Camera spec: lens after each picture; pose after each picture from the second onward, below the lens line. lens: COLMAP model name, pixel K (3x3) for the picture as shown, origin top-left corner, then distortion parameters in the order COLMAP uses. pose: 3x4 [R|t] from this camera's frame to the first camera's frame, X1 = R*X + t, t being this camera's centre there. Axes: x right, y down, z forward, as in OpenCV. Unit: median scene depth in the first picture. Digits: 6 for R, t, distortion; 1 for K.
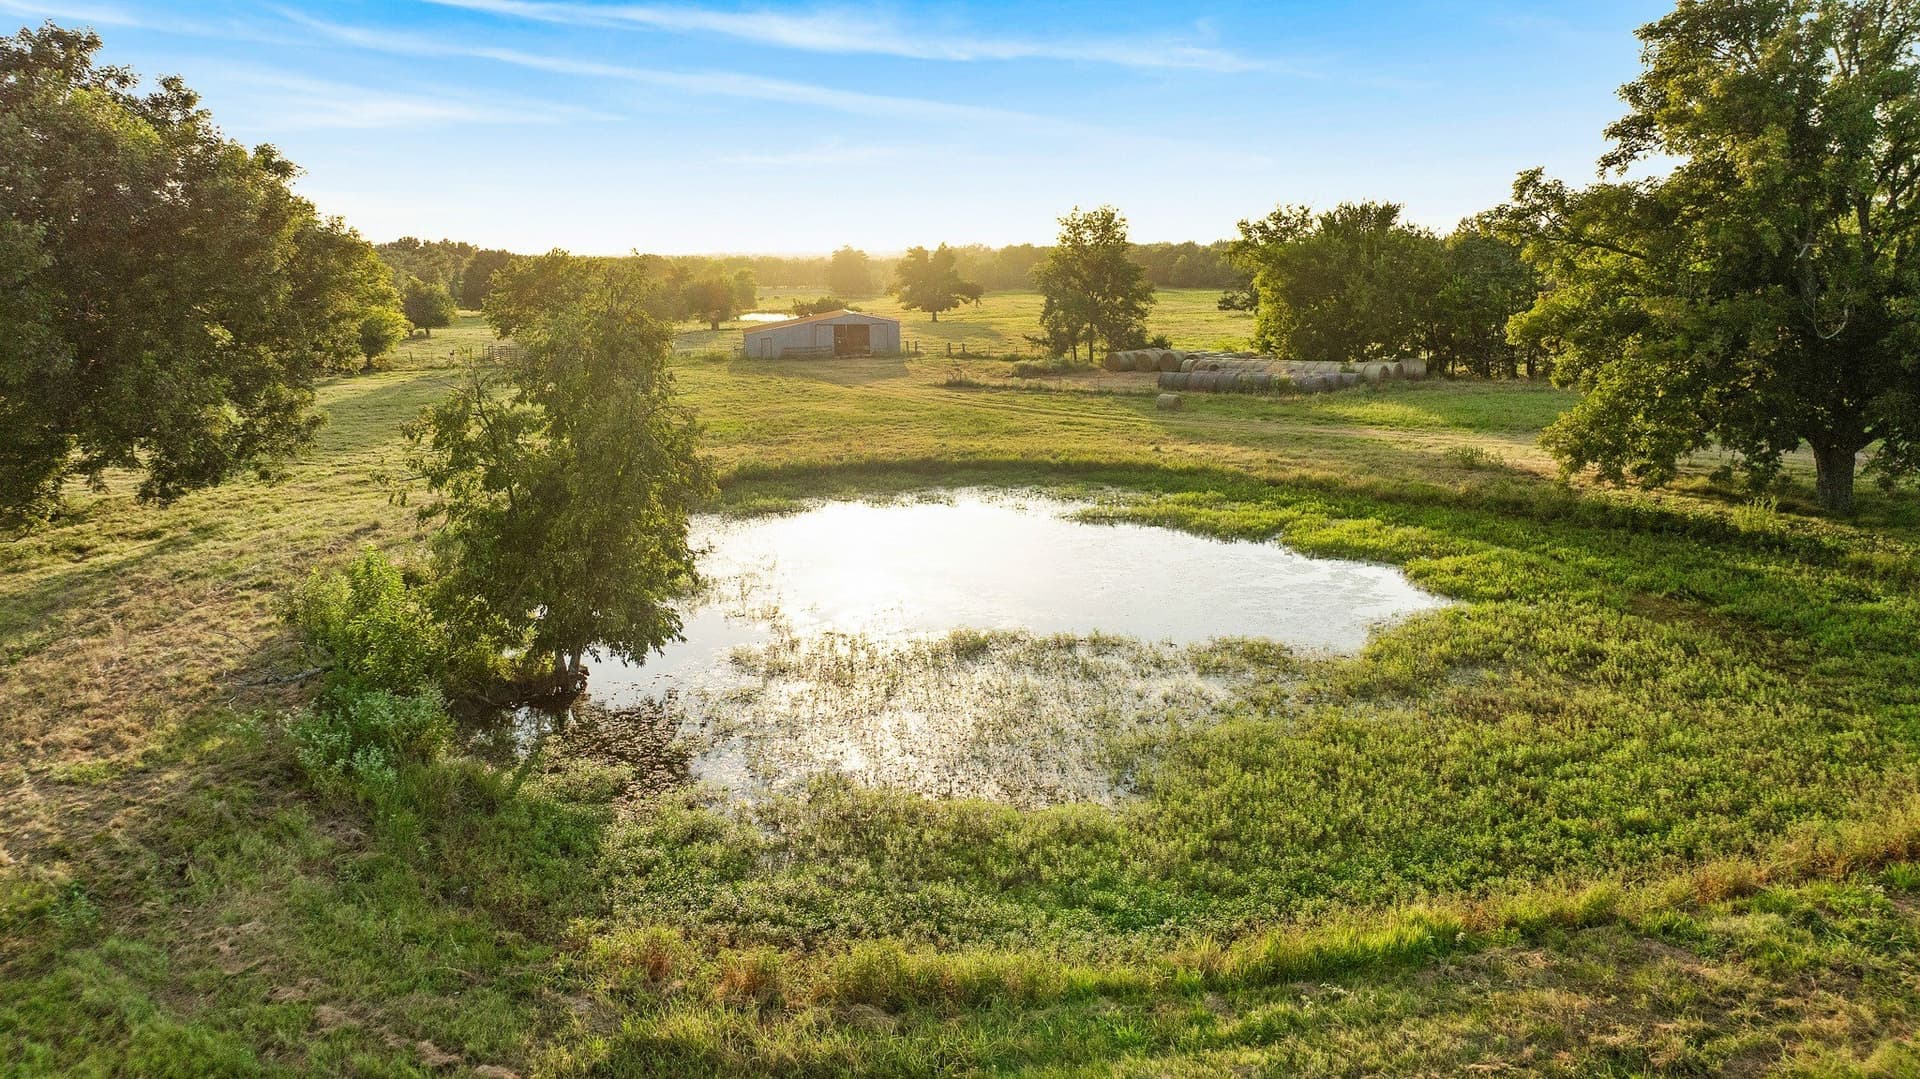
lens RADIAL K [[1407.1, 0, 960.0], [0, 1407.1, 539.5], [0, 0, 1]] dist [-0.006624, 0.065706]
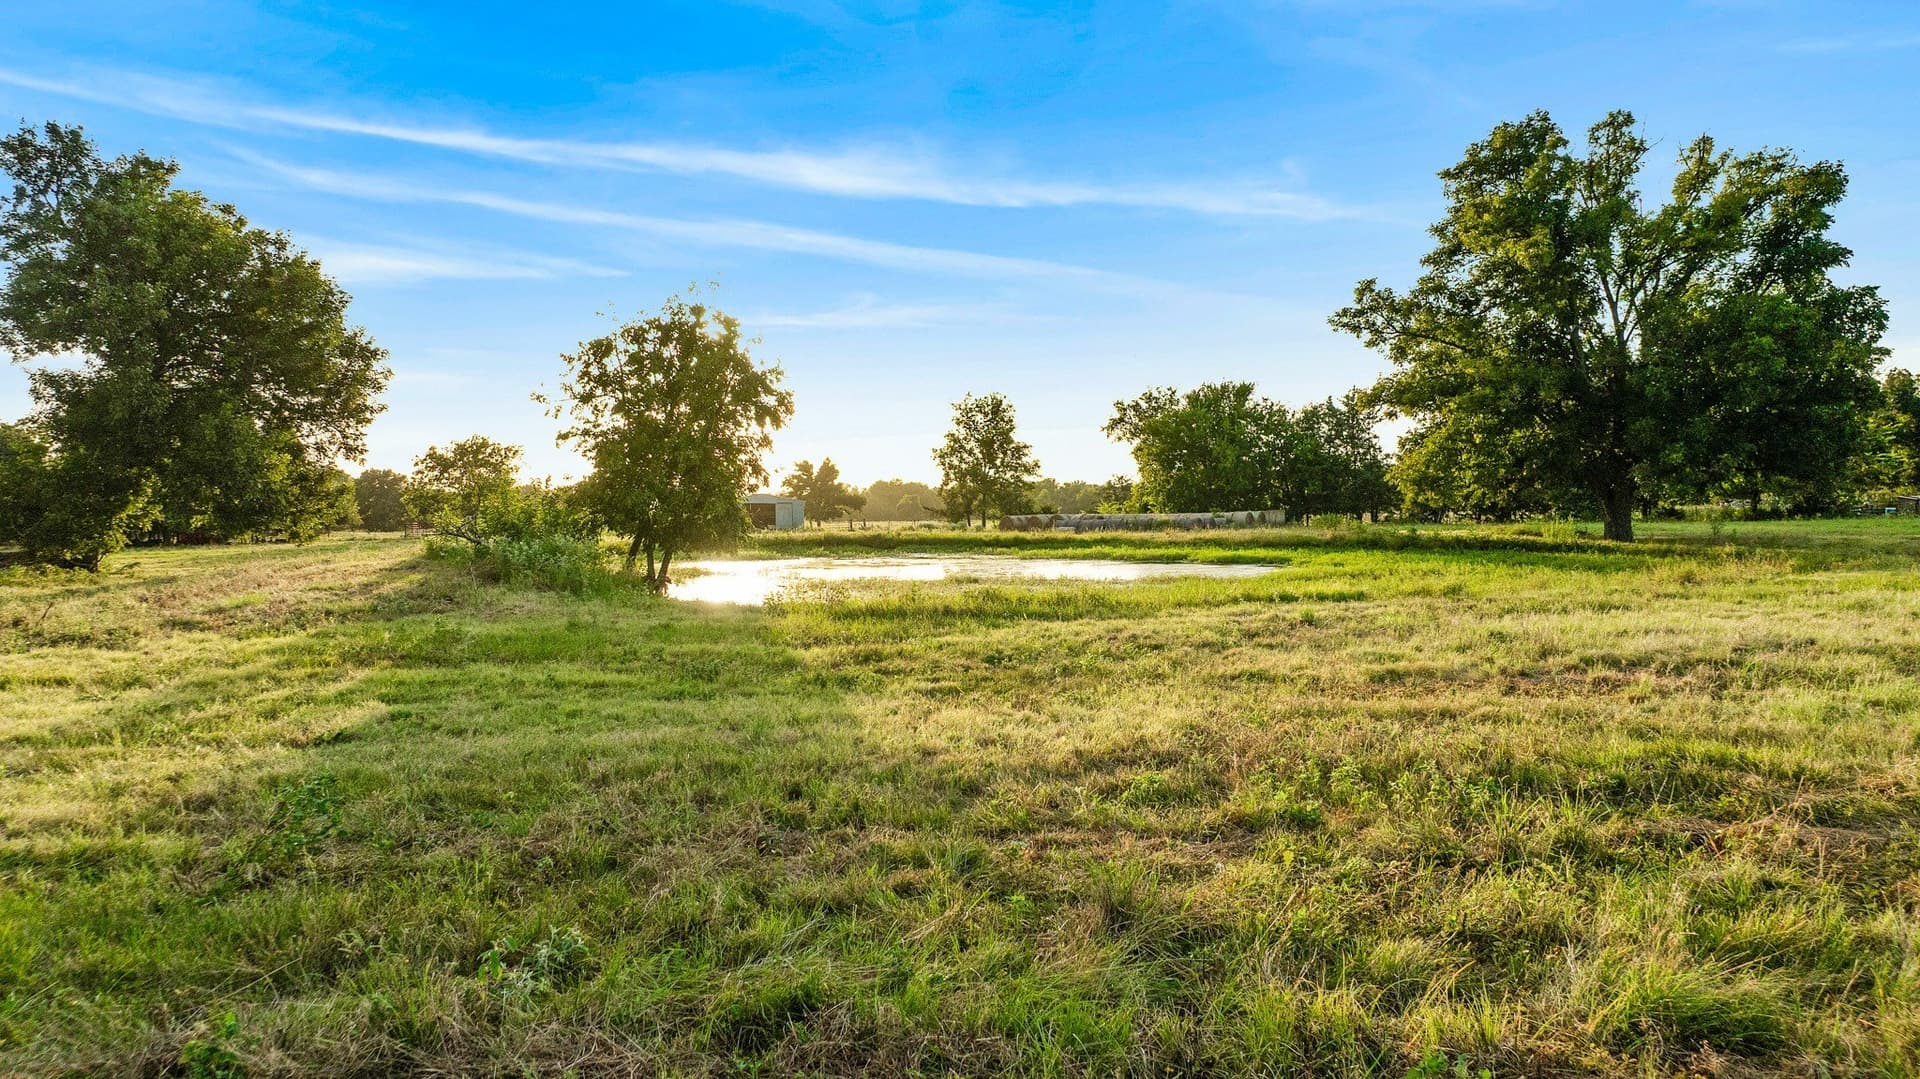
lens RADIAL K [[1380.9, 0, 972.7], [0, 1380.9, 567.8], [0, 0, 1]] dist [0.000177, 0.002110]
pose [[0.994734, -0.006833, 0.102259, -0.031824], [0.021544, 0.989422, -0.143457, 0.068700], [-0.100197, 0.144905, 0.984359, -0.061637]]
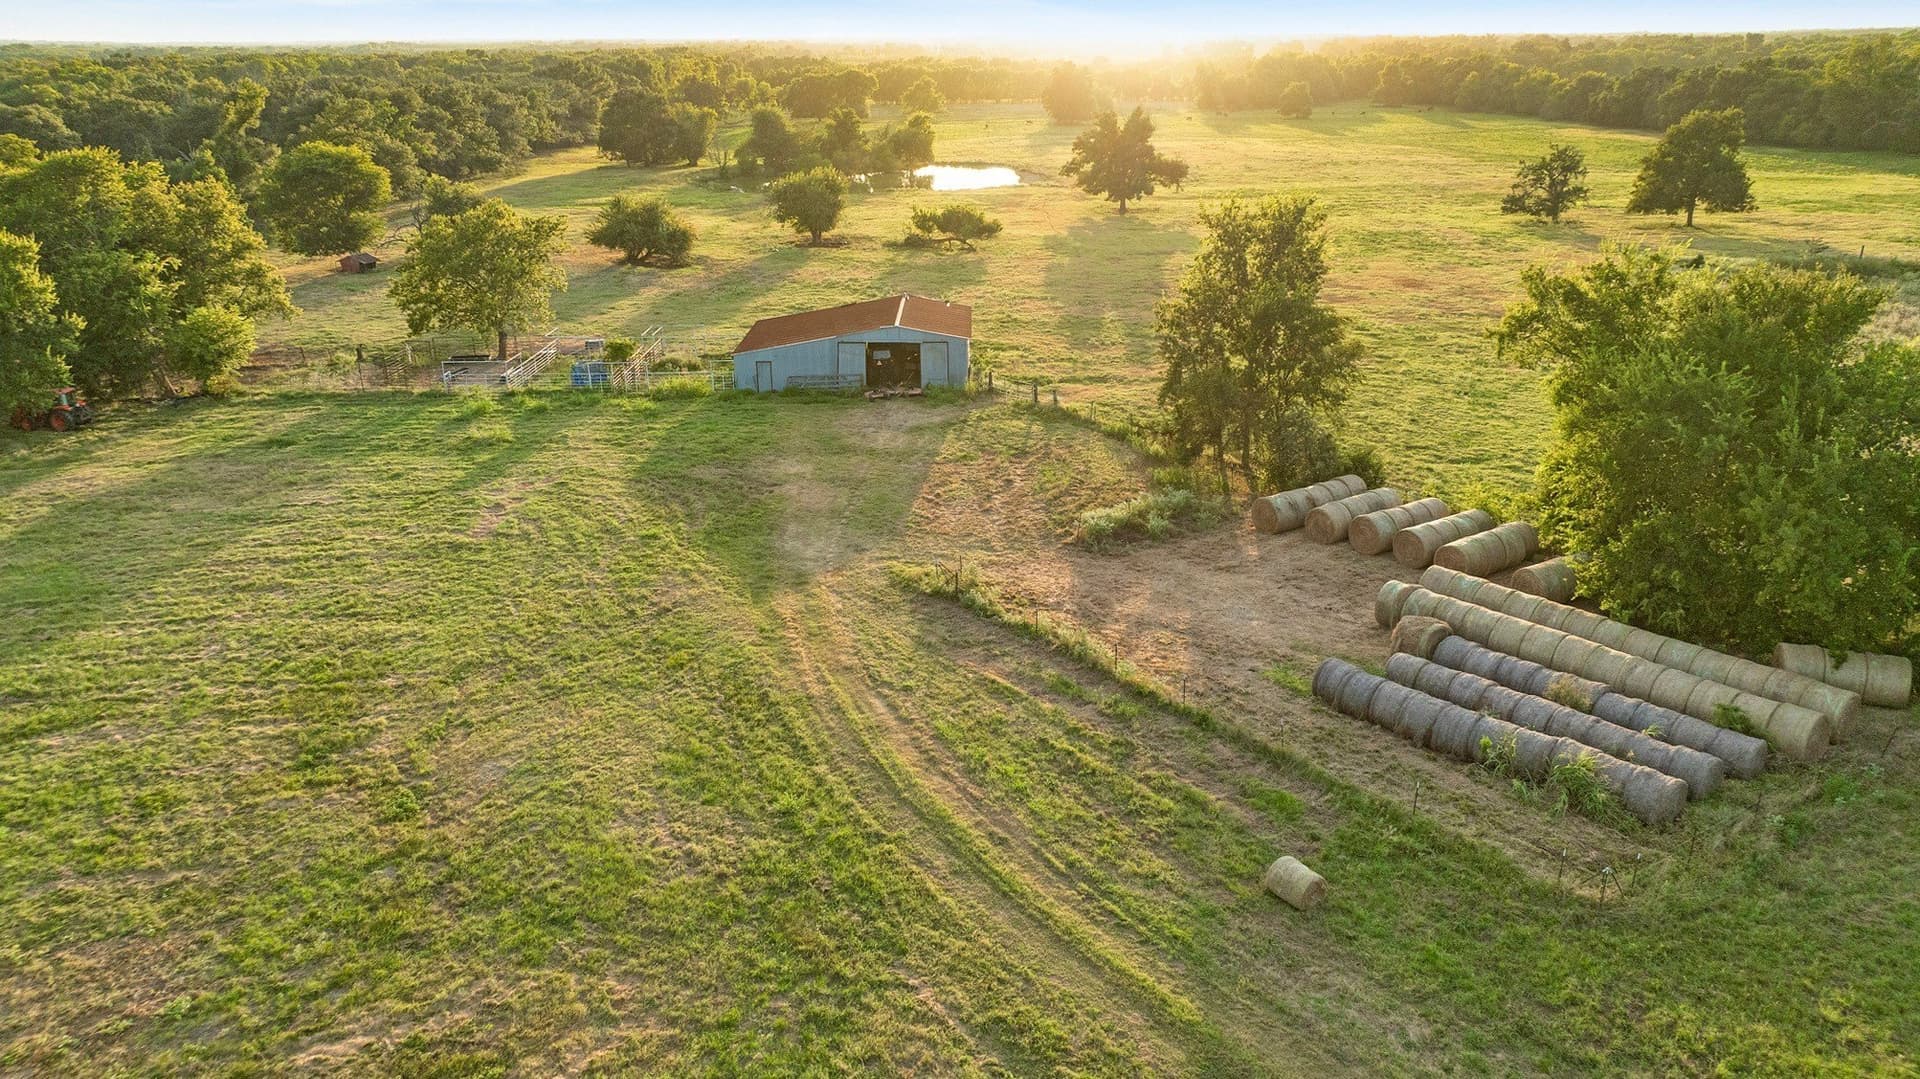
lens RADIAL K [[1380.9, 0, 972.7], [0, 1380.9, 567.8], [0, 0, 1]] dist [0.000177, 0.002110]
pose [[0.984130, 0.066796, -0.164399, 0.097851], [-0.037165, 0.983488, 0.177116, -0.226712], [0.173515, -0.168195, 0.970362, 0.503511]]
